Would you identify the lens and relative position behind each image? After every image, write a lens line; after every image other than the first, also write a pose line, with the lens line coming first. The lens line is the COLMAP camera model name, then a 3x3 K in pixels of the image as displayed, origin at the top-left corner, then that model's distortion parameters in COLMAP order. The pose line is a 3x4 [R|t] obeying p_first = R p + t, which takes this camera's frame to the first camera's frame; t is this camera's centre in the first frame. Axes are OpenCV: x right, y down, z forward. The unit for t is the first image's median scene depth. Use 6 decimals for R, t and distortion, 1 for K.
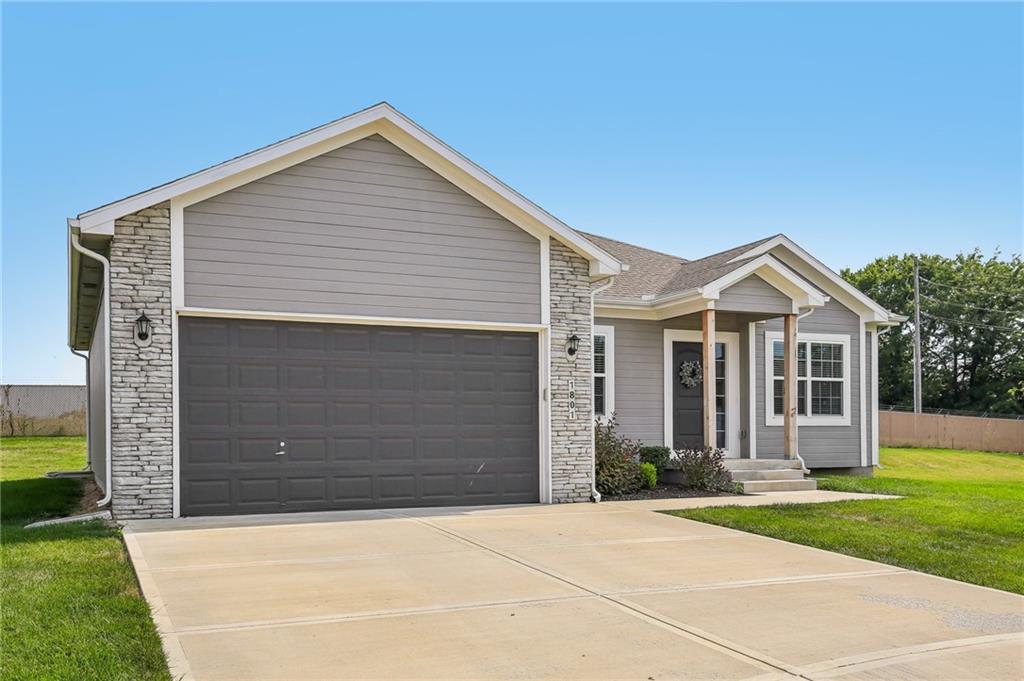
lens RADIAL K [[958.4, 0, 510.5], [0, 958.4, 441.0], [0, 0, 1]] dist [0.000366, 0.006237]
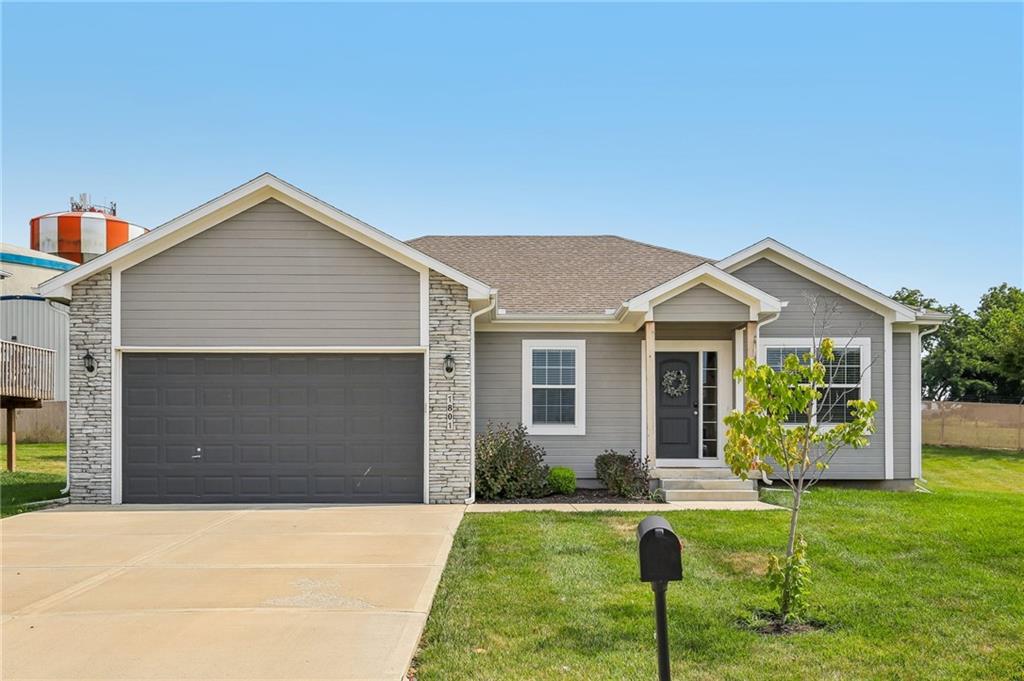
lens RADIAL K [[958.4, 0, 510.5], [0, 958.4, 441.0], [0, 0, 1]] dist [0.000366, 0.006237]
pose [[0.911732, 0.004755, -0.410758, 0.593834], [-0.006855, 0.999970, -0.003640, -0.005654], [0.410728, 0.006135, 0.911737, 0.006560]]
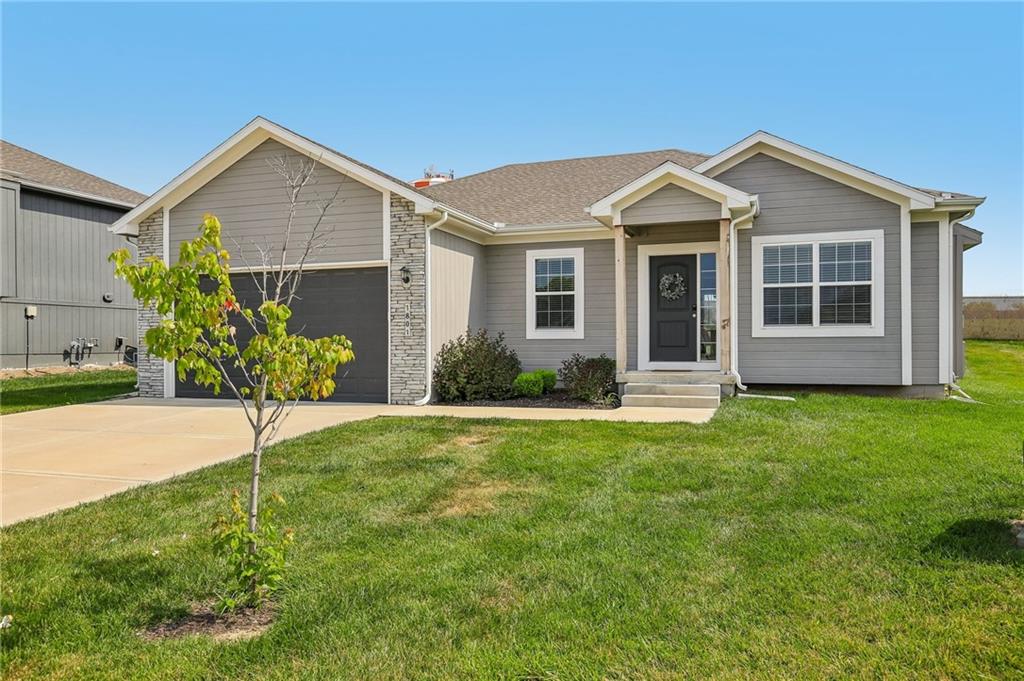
lens RADIAL K [[725.4, 0, 512.0], [0, 725.4, 340.5], [0, 0, 1]] dist [-0.001228, -0.001382]
pose [[0.716557, 0.002032, -0.697525, 0.803839], [-0.000326, 0.999997, 0.002578, -0.019403], [0.697528, -0.001621, 0.716555, 0.437954]]
